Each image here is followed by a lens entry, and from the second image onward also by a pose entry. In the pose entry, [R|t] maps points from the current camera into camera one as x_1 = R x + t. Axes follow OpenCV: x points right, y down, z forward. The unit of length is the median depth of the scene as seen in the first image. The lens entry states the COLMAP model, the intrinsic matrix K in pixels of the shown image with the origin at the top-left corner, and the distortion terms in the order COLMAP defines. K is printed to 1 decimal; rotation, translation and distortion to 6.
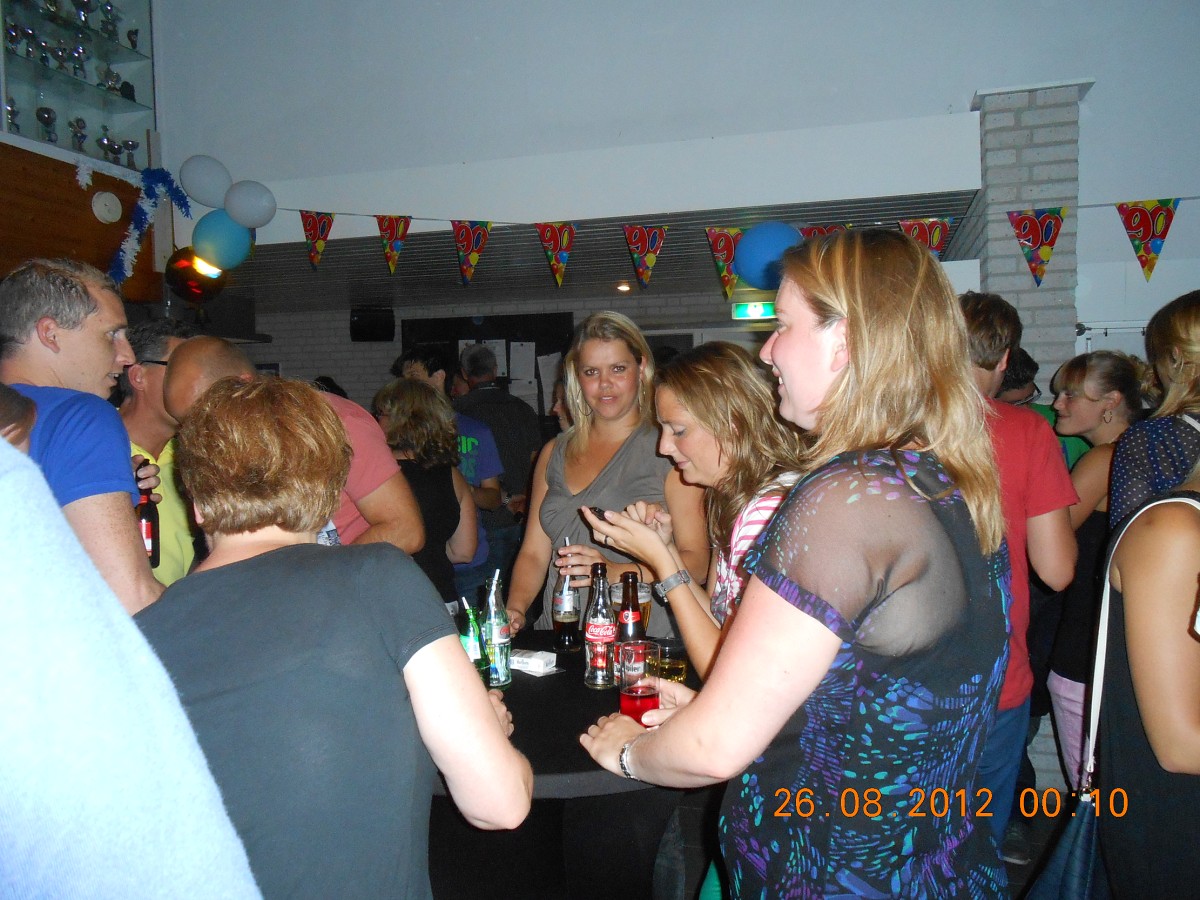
lens RADIAL K [[935.1, 0, 608.0], [0, 935.1, 445.3], [0, 0, 1]] dist [-0.042718, 0.041861]
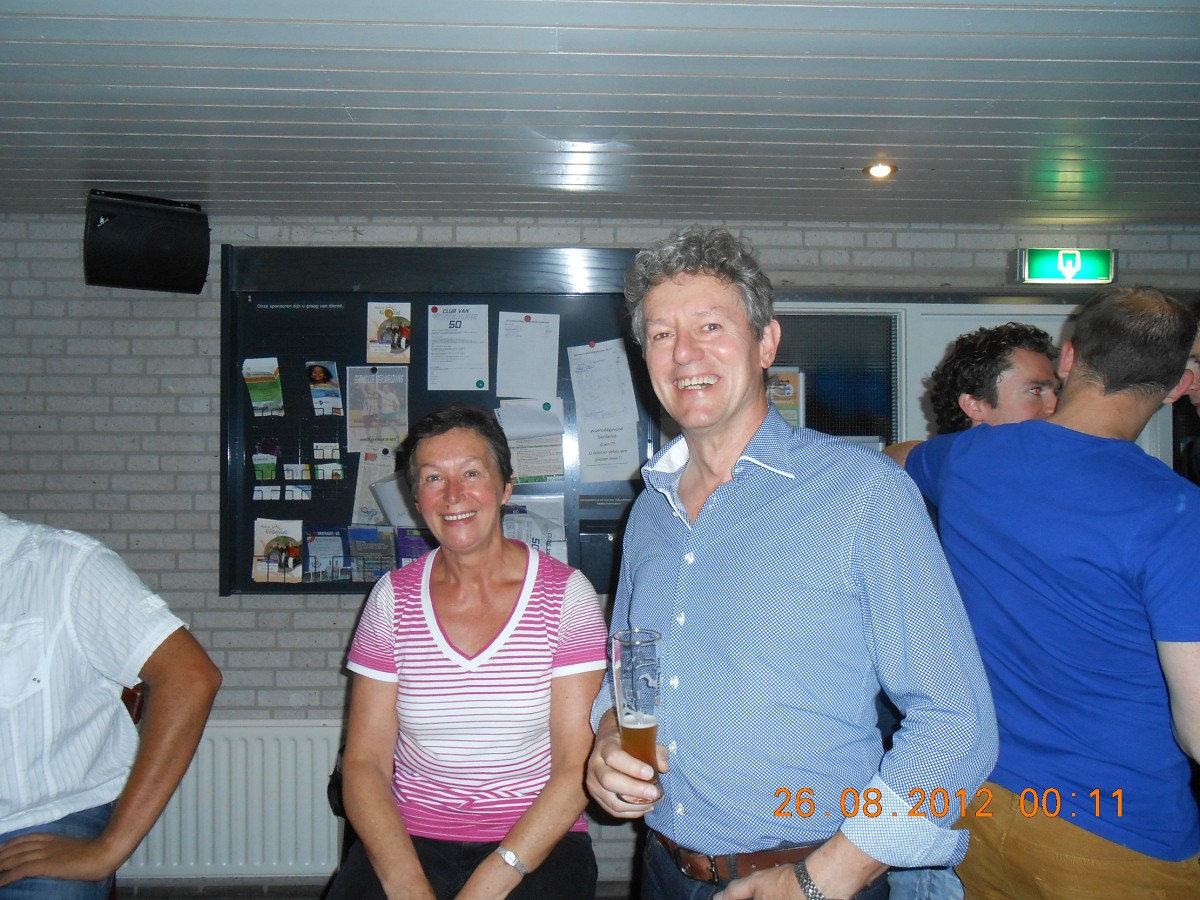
lens RADIAL K [[935.1, 0, 634.6], [0, 935.1, 444.6], [0, 0, 1]] dist [-0.042718, 0.041861]
pose [[0.952852, 0.021419, 0.302678, -0.305365], [-0.002875, 0.998098, -0.061581, -0.040834], [-0.303421, 0.057807, 0.951101, 1.012021]]
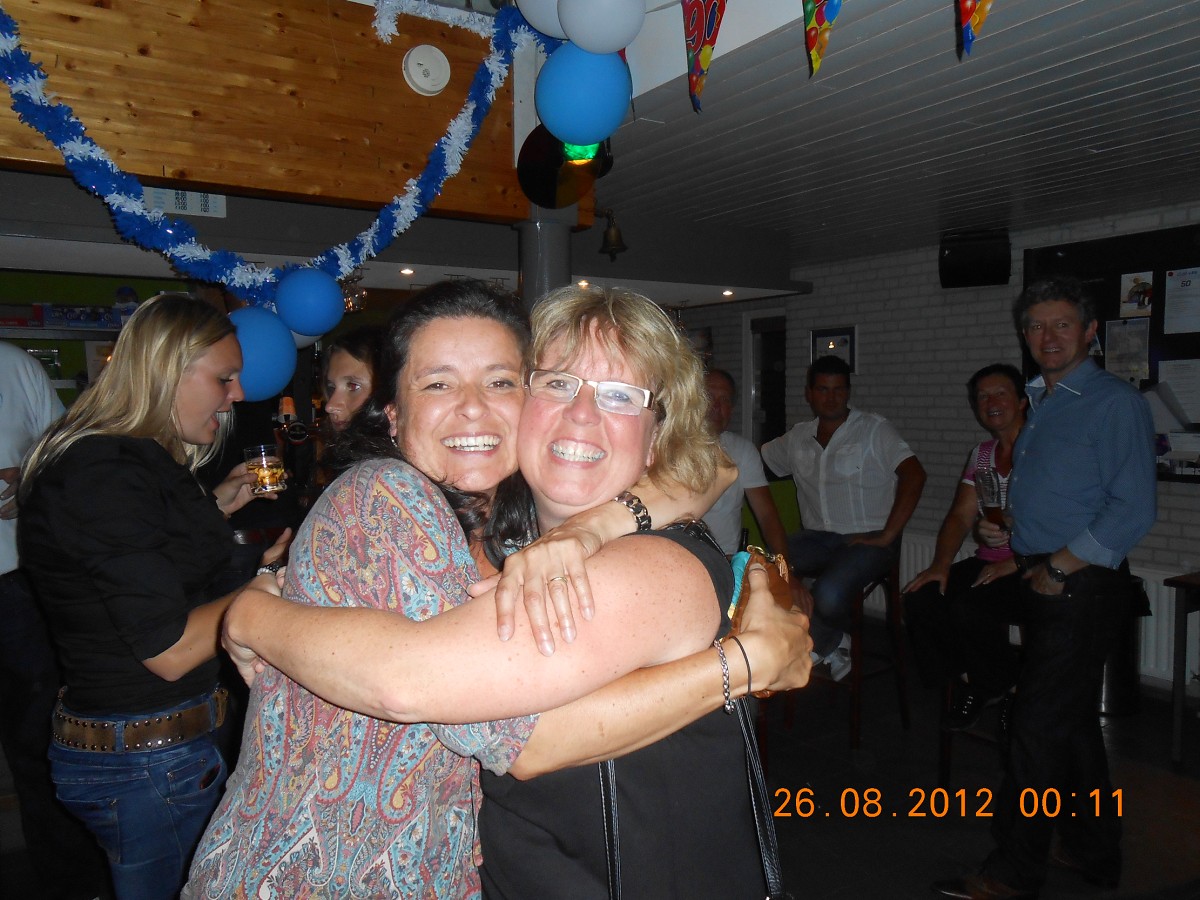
lens RADIAL K [[935.1, 0, 593.1], [0, 935.1, 425.9], [0, 0, 1]] dist [-0.042718, 0.041861]
pose [[0.745549, 0.026218, -0.665935, -0.025272], [-0.026019, 0.999609, 0.010225, -0.022425], [0.665943, 0.009704, 0.745939, 0.589096]]
